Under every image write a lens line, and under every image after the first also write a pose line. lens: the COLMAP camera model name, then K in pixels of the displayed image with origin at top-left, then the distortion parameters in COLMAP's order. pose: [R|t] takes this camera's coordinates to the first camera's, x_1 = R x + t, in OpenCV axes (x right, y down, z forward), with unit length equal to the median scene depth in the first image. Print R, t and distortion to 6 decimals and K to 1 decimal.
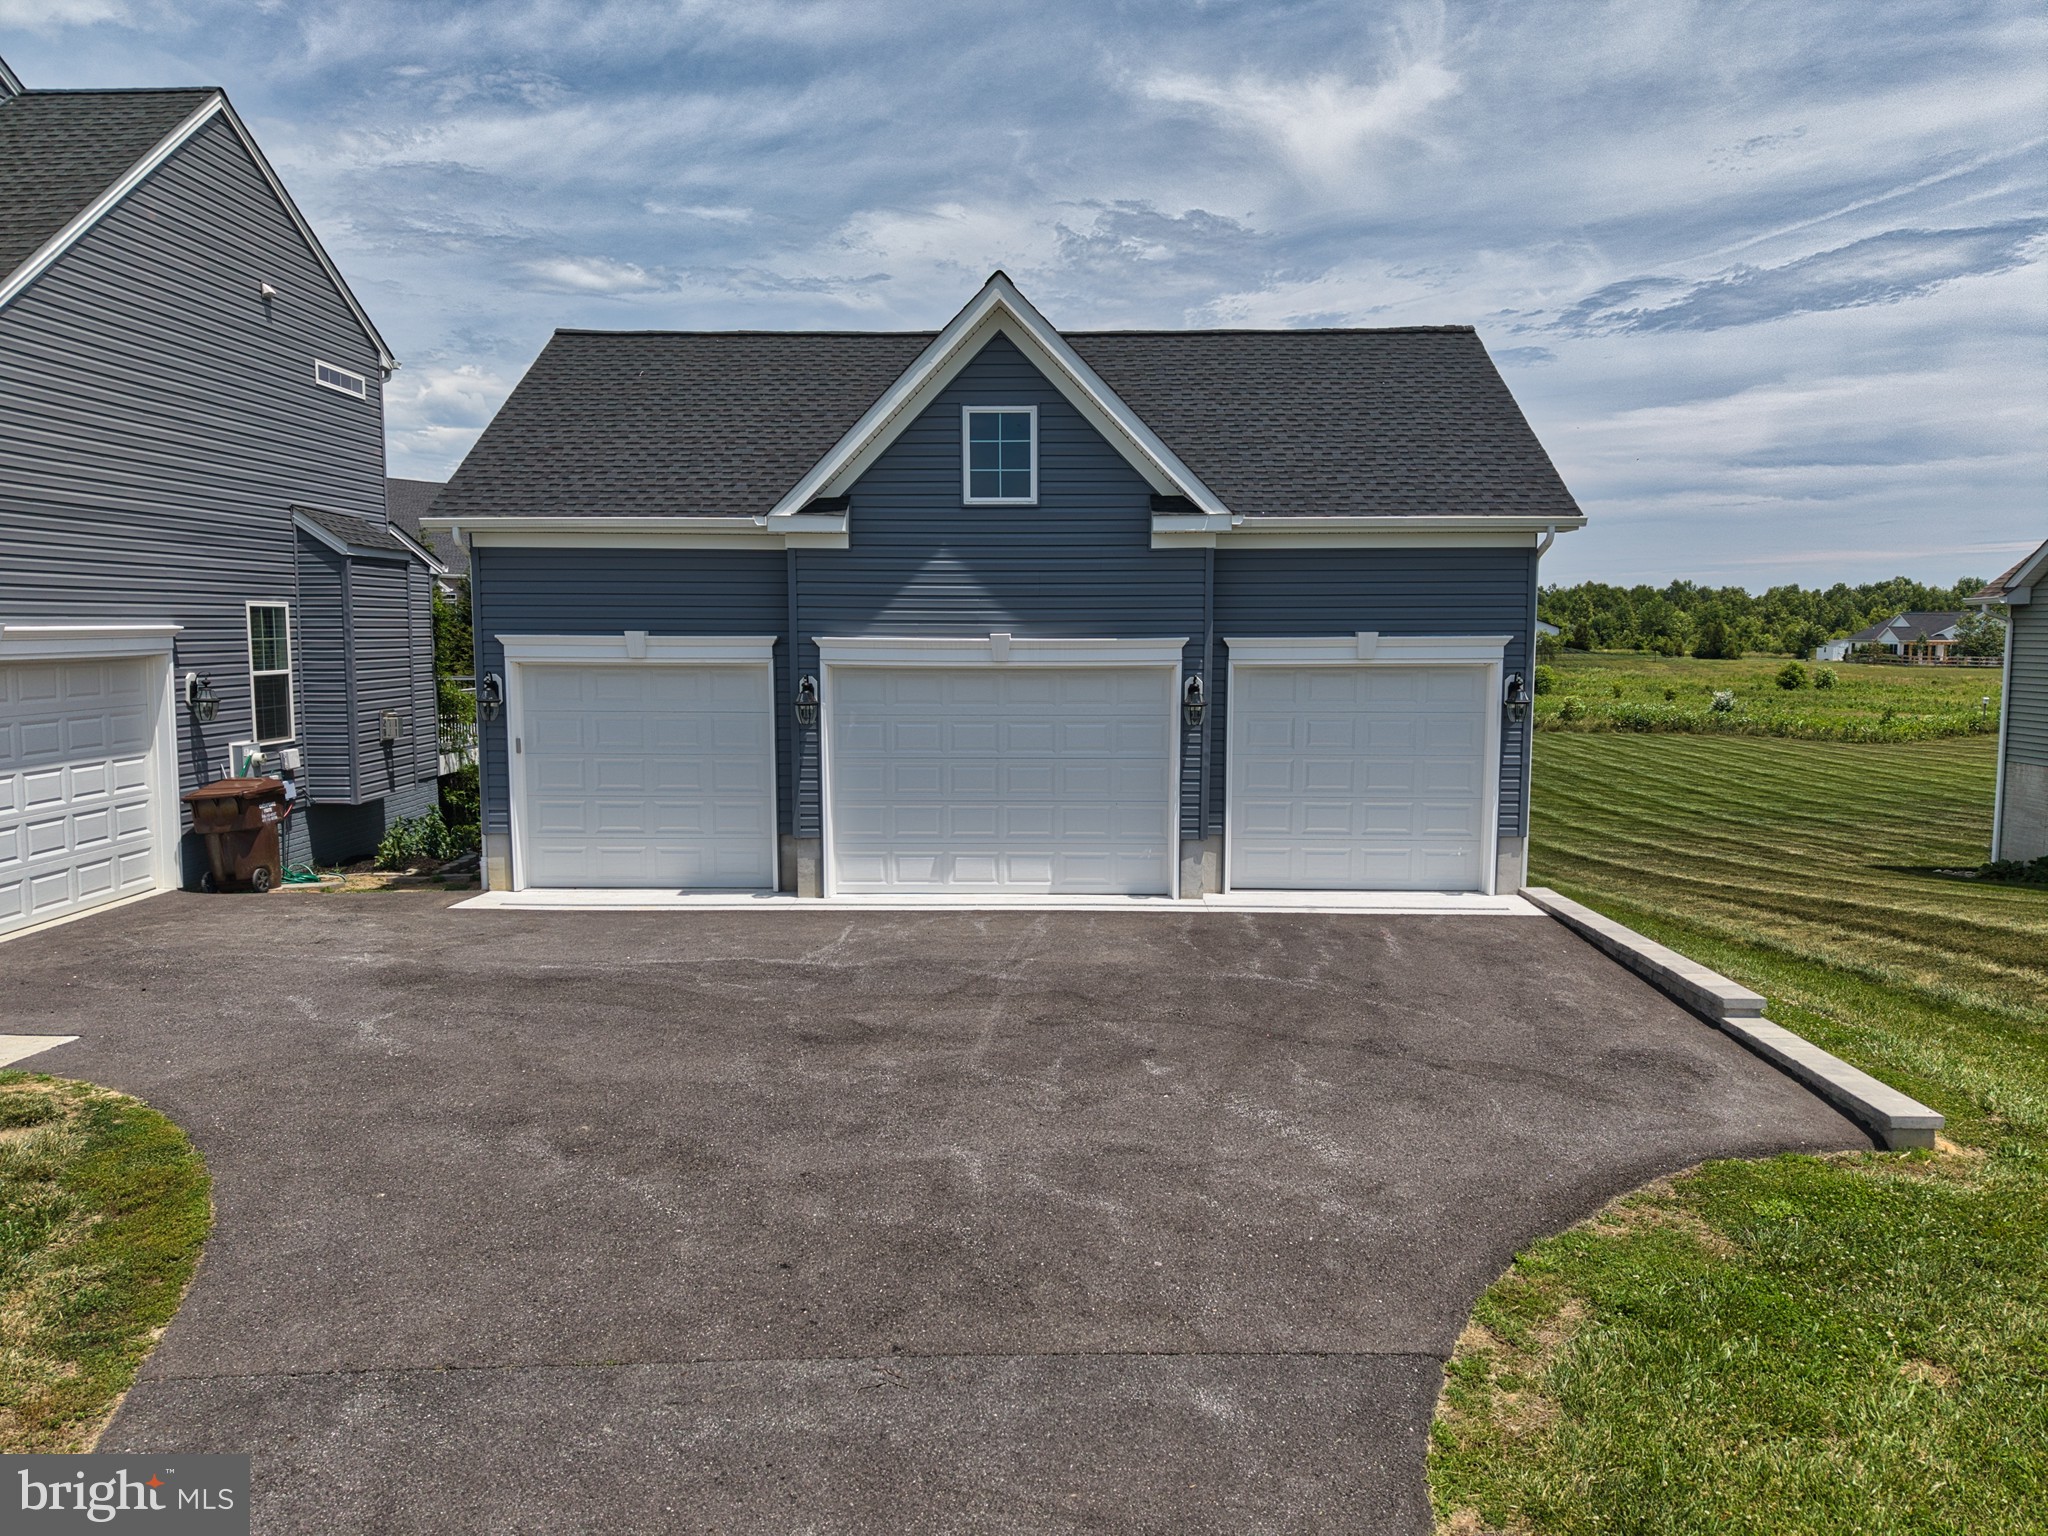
lens RADIAL K [[1346.8, 0, 1026.0], [0, 1346.8, 778.8], [0, 0, 1]] dist [0.042762, -0.045283]
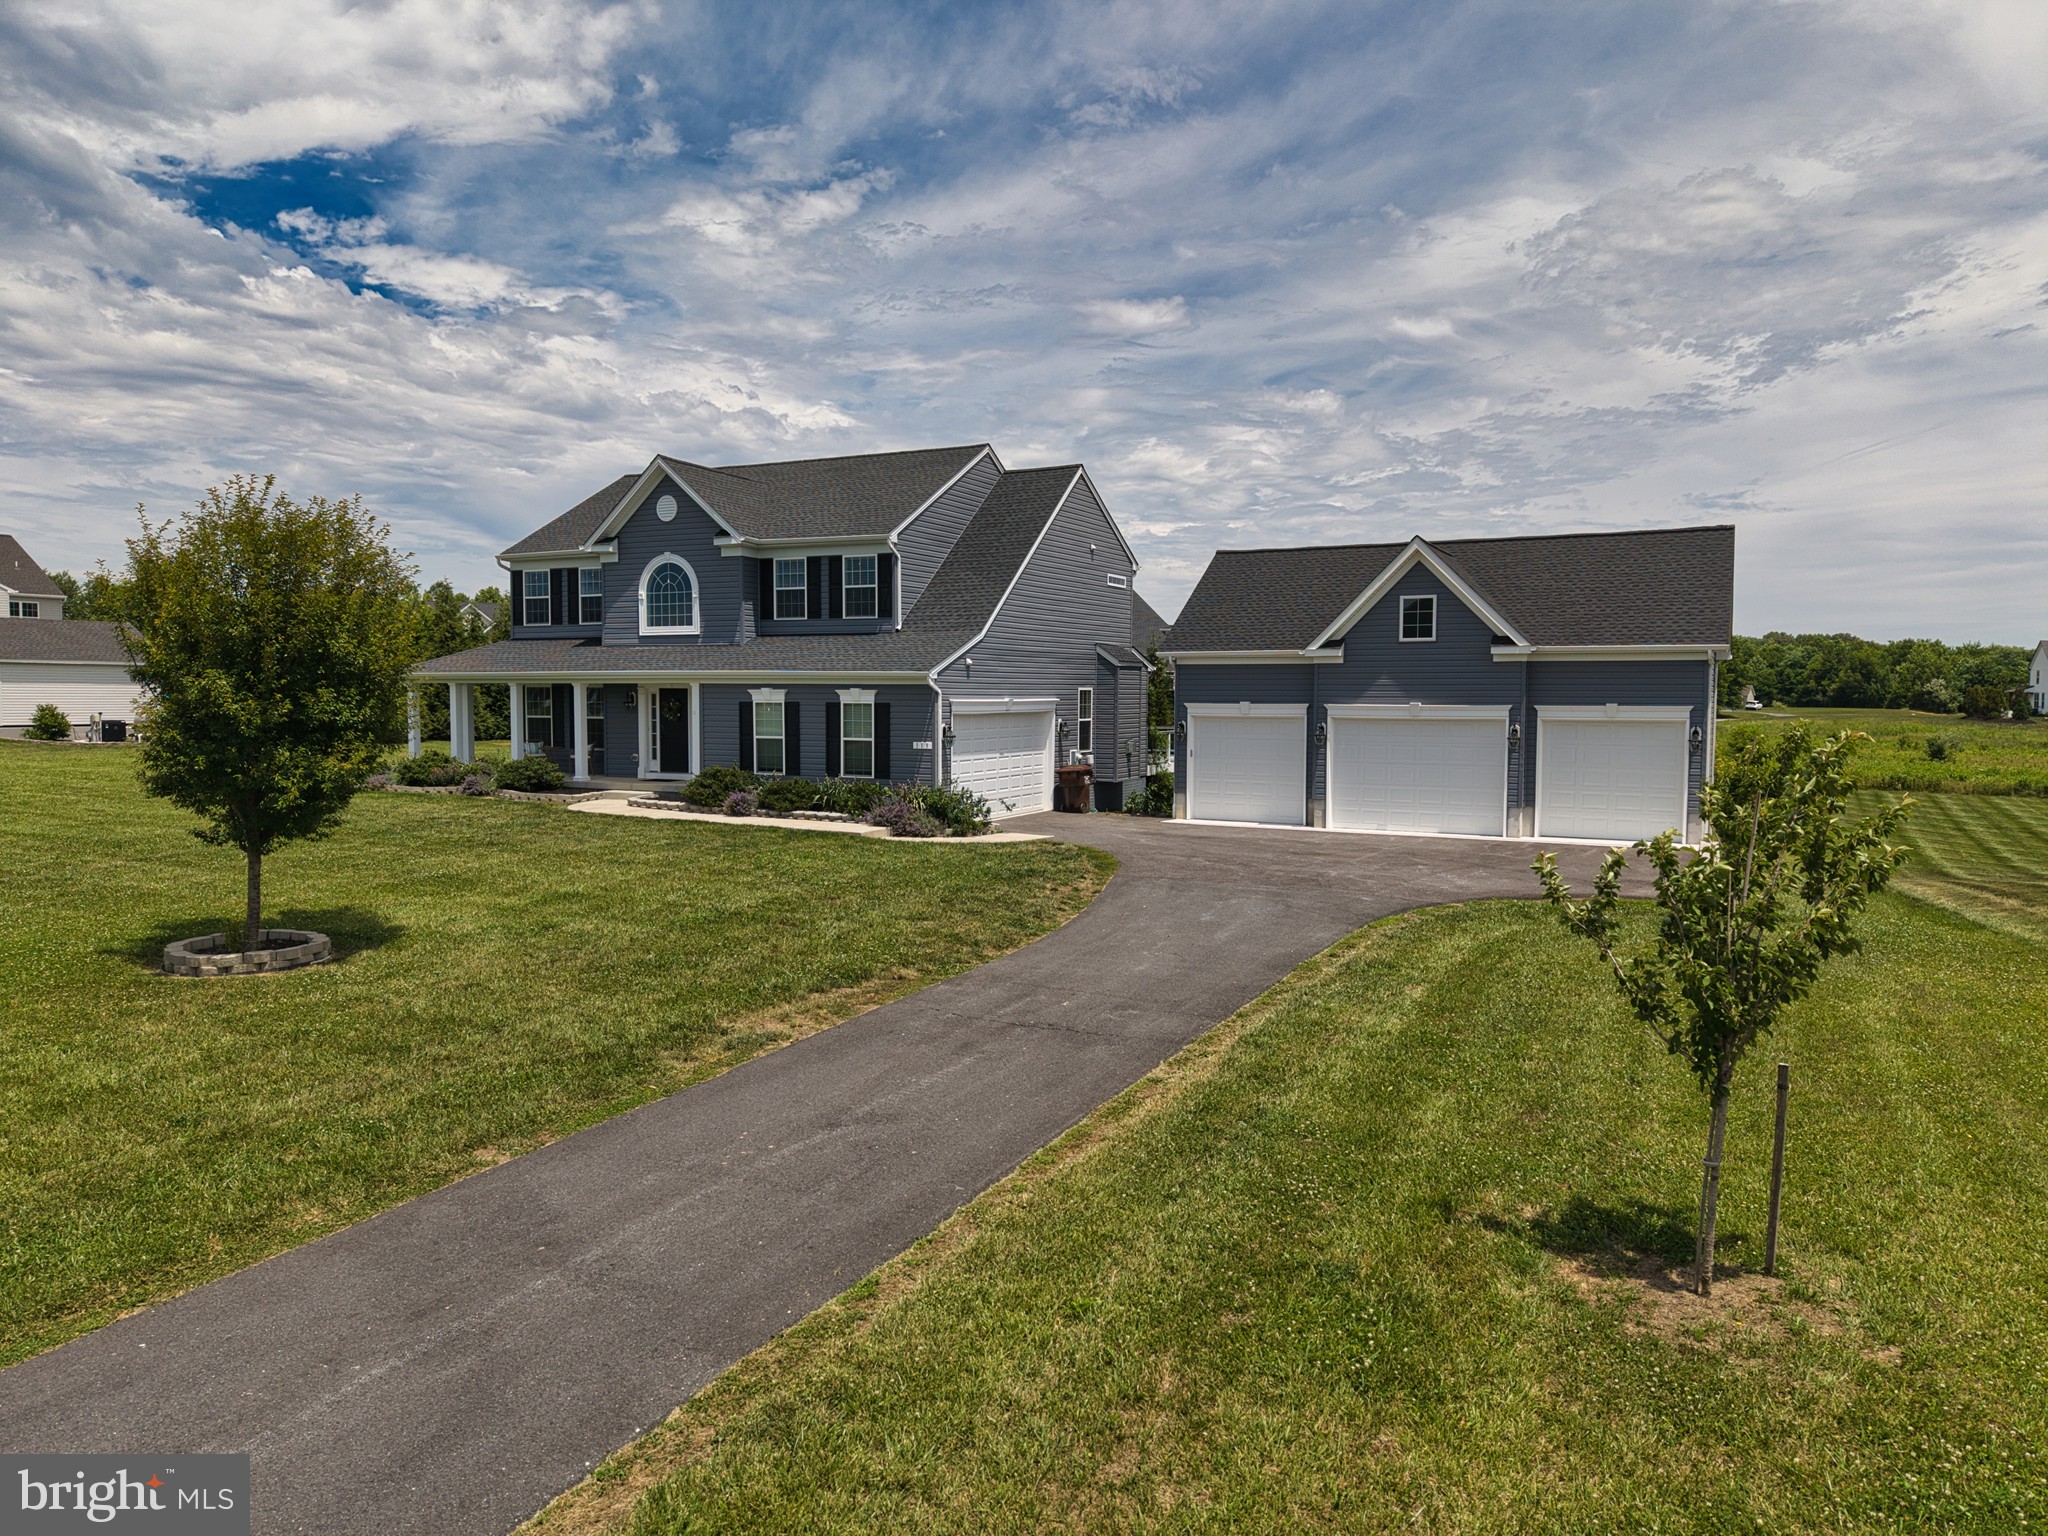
lens RADIAL K [[1346.8, 0, 1026.0], [0, 1346.8, 778.8], [0, 0, 1]] dist [0.042762, -0.045283]
pose [[0.896311, 0.030746, -0.442359, 0.360002], [-0.053931, 0.997746, -0.039928, 0.120931], [0.440134, 0.059645, 0.895949, -1.093919]]
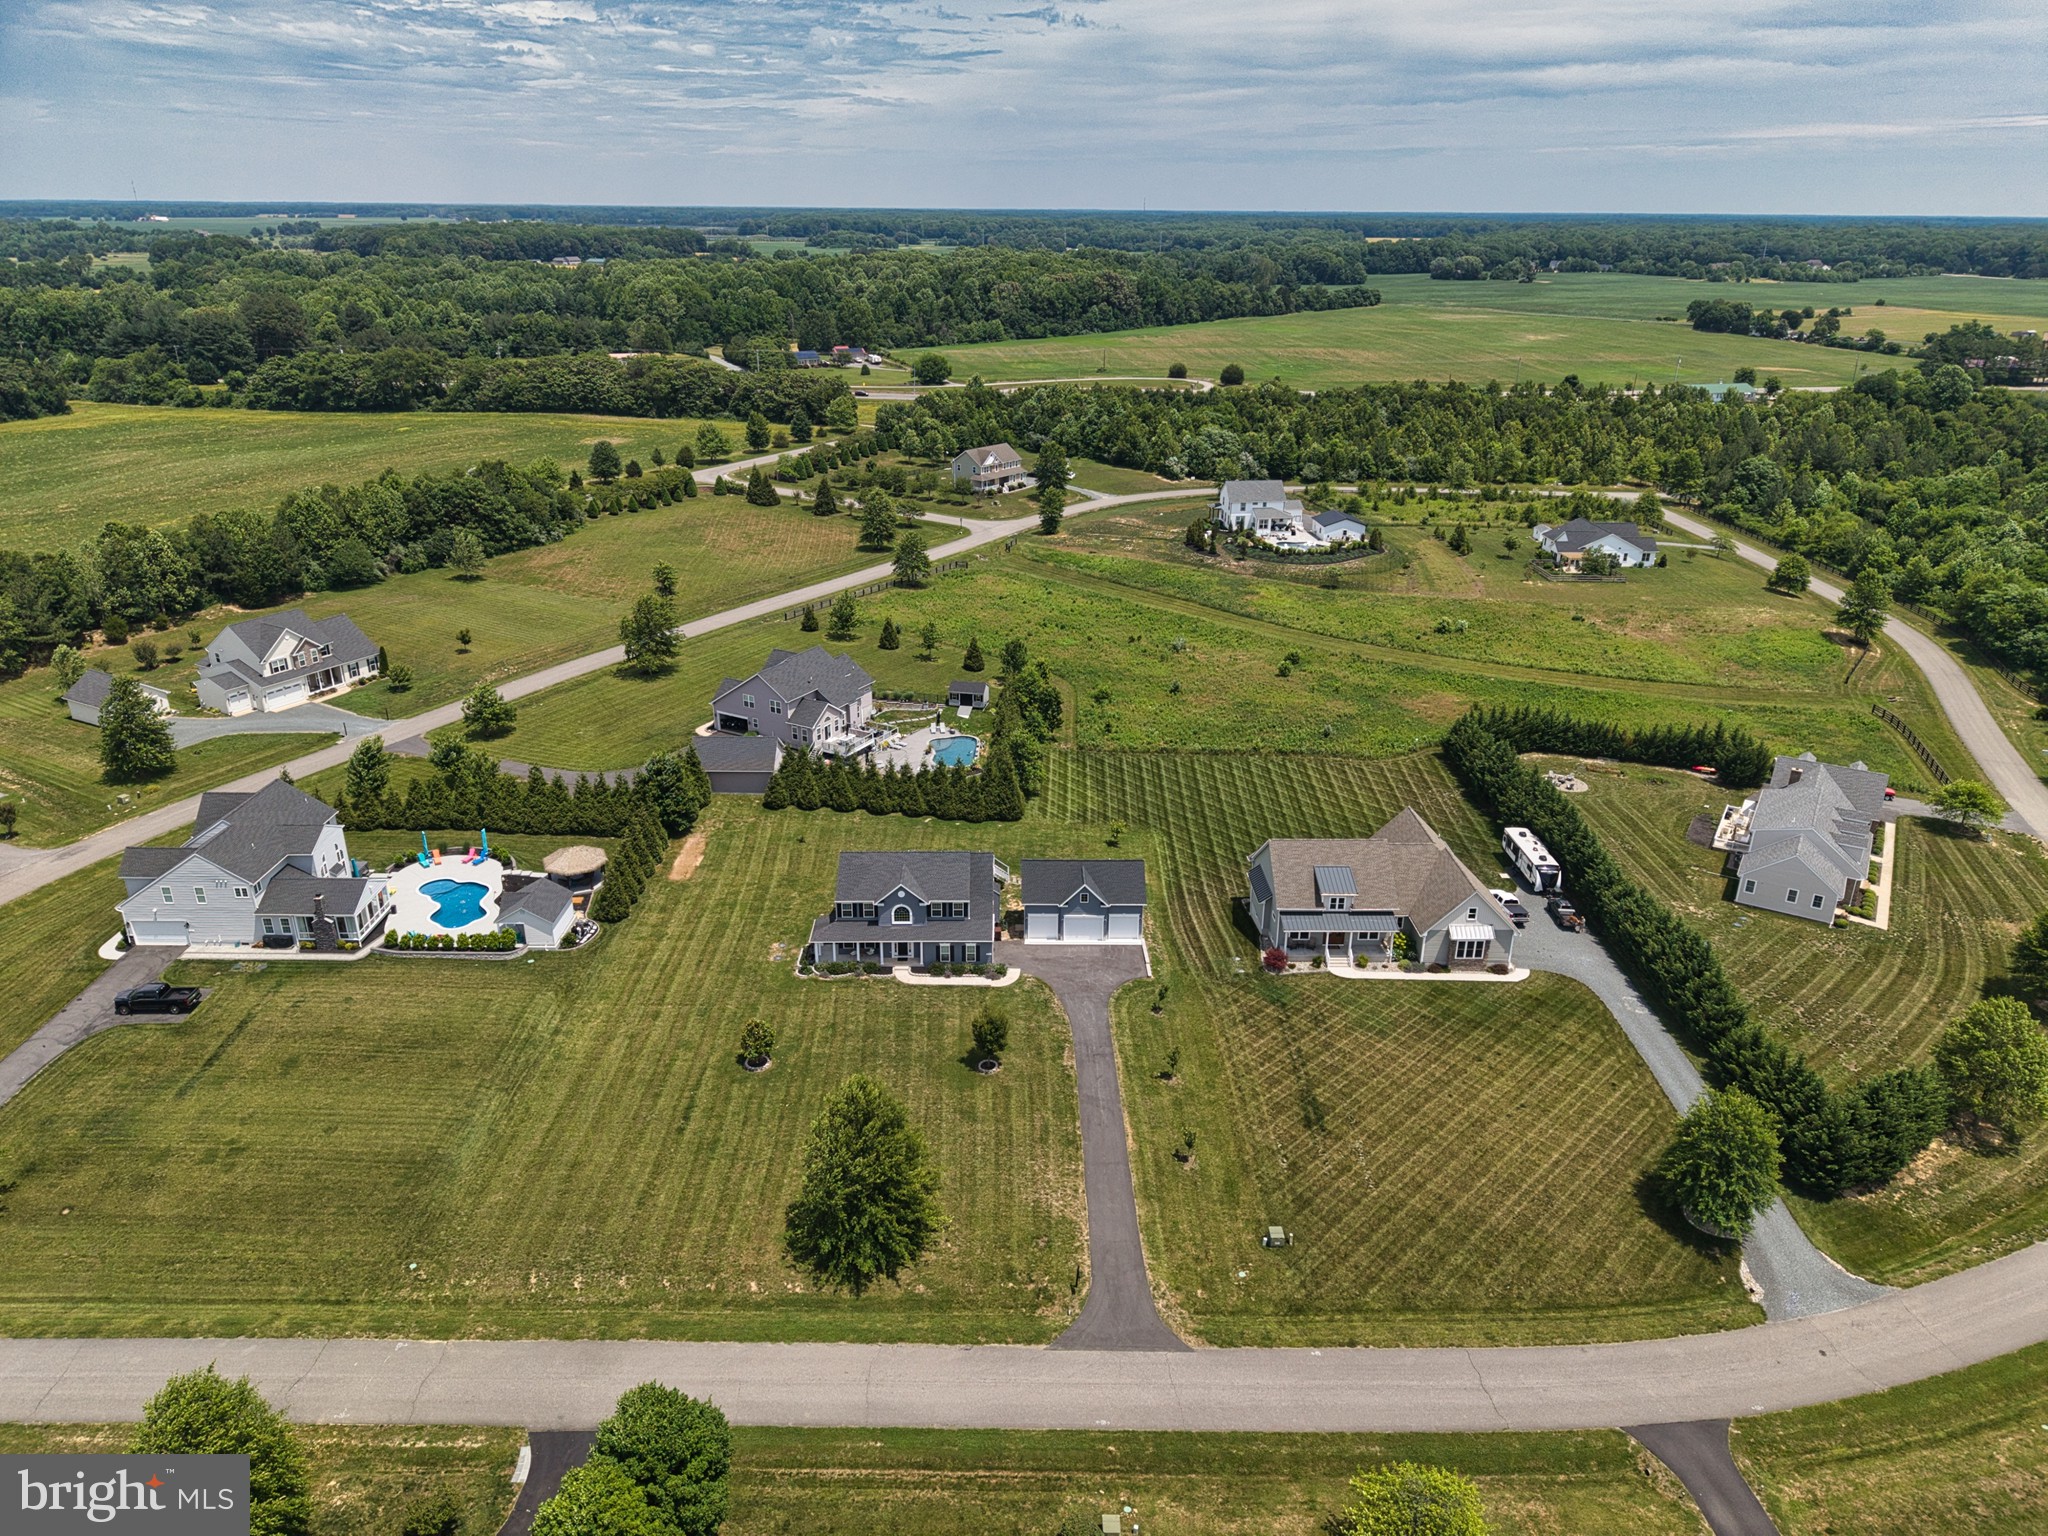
lens RADIAL K [[1346.8, 0, 1026.0], [0, 1346.8, 778.8], [0, 0, 1]] dist [0.042762, -0.045283]
pose [[0.999334, -0.001860, 0.036435, -0.716285], [-0.008498, 0.959362, 0.282051, -3.445076], [-0.035479, -0.282173, 0.958707, -7.222252]]
